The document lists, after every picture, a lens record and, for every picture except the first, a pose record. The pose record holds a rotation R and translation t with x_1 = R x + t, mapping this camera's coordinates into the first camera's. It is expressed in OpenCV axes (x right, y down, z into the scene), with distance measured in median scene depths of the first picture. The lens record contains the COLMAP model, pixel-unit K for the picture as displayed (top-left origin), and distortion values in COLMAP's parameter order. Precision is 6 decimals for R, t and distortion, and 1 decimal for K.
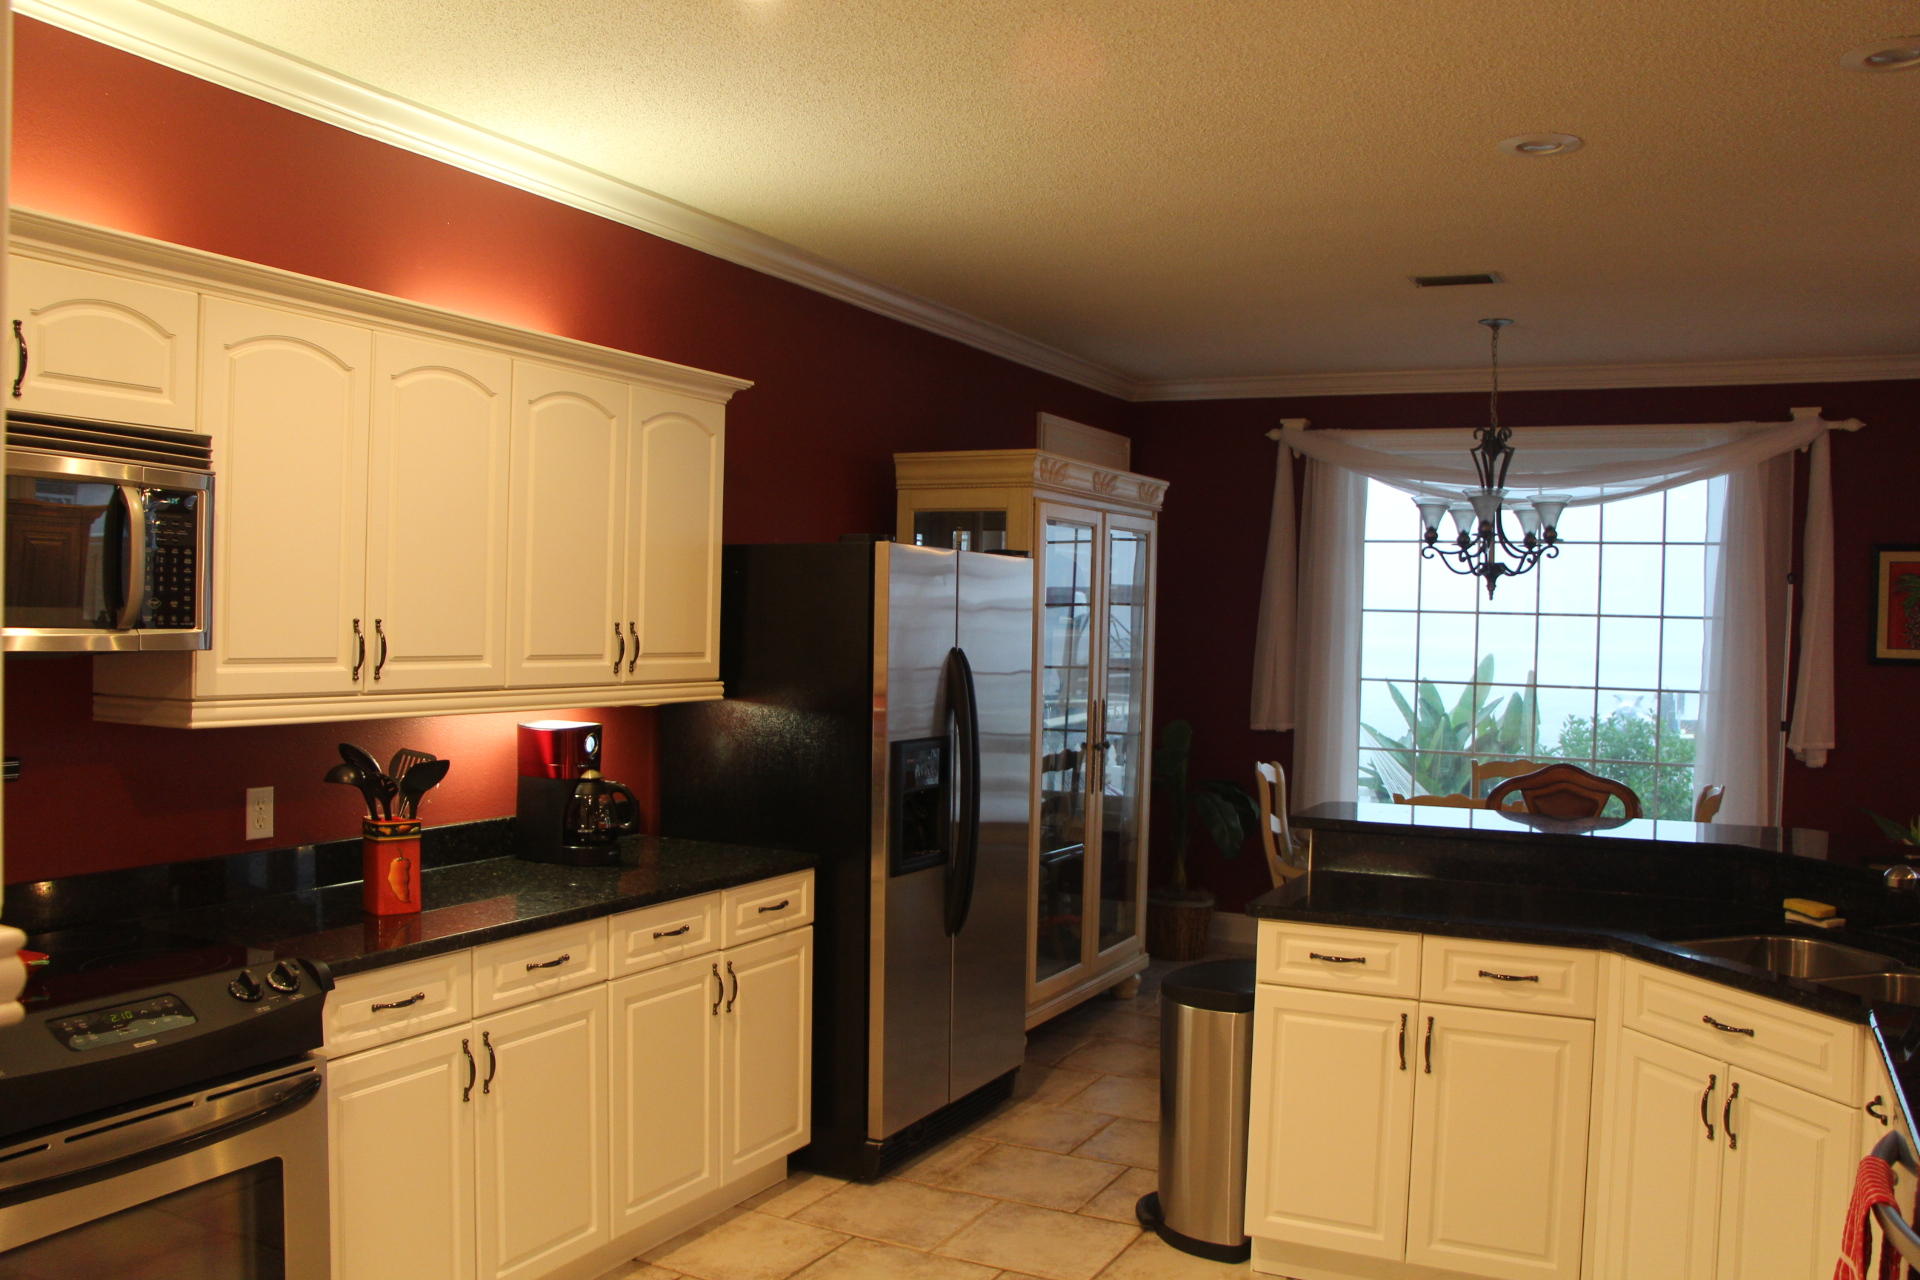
lens RADIAL K [[1590.2, 0, 960.0], [0, 1590.2, 640.0], [0, 0, 1]] dist [-0.189481, 0.159978]
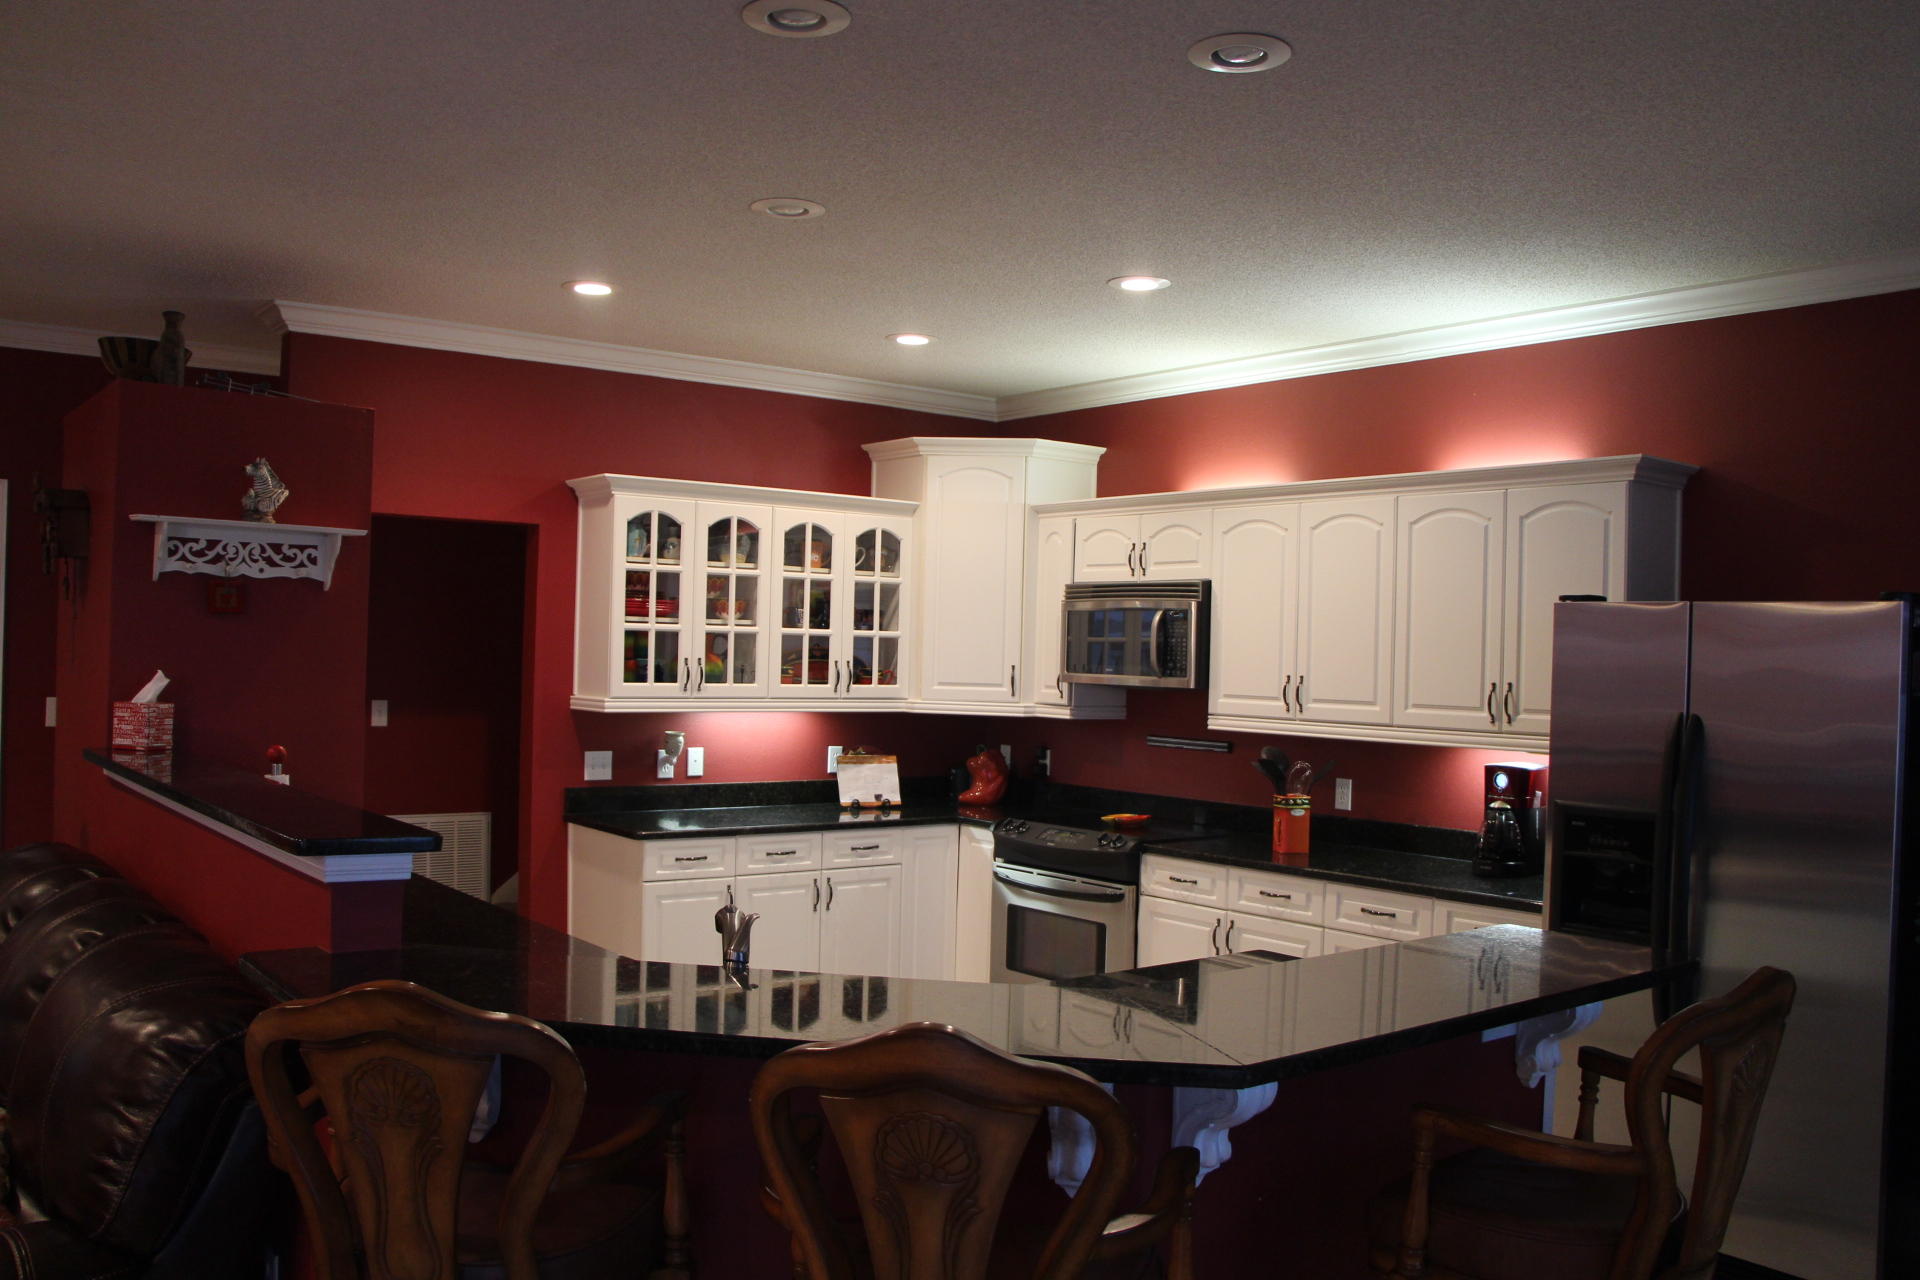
lens RADIAL K [[1590.2, 0, 960.0], [0, 1590.2, 640.0], [0, 0, 1]] dist [-0.189481, 0.159978]
pose [[-0.413090, -0.034364, -0.910041, 1.447937], [-0.042866, 0.998914, -0.018262, -0.005619], [0.909681, 0.031466, -0.414115, 1.508483]]
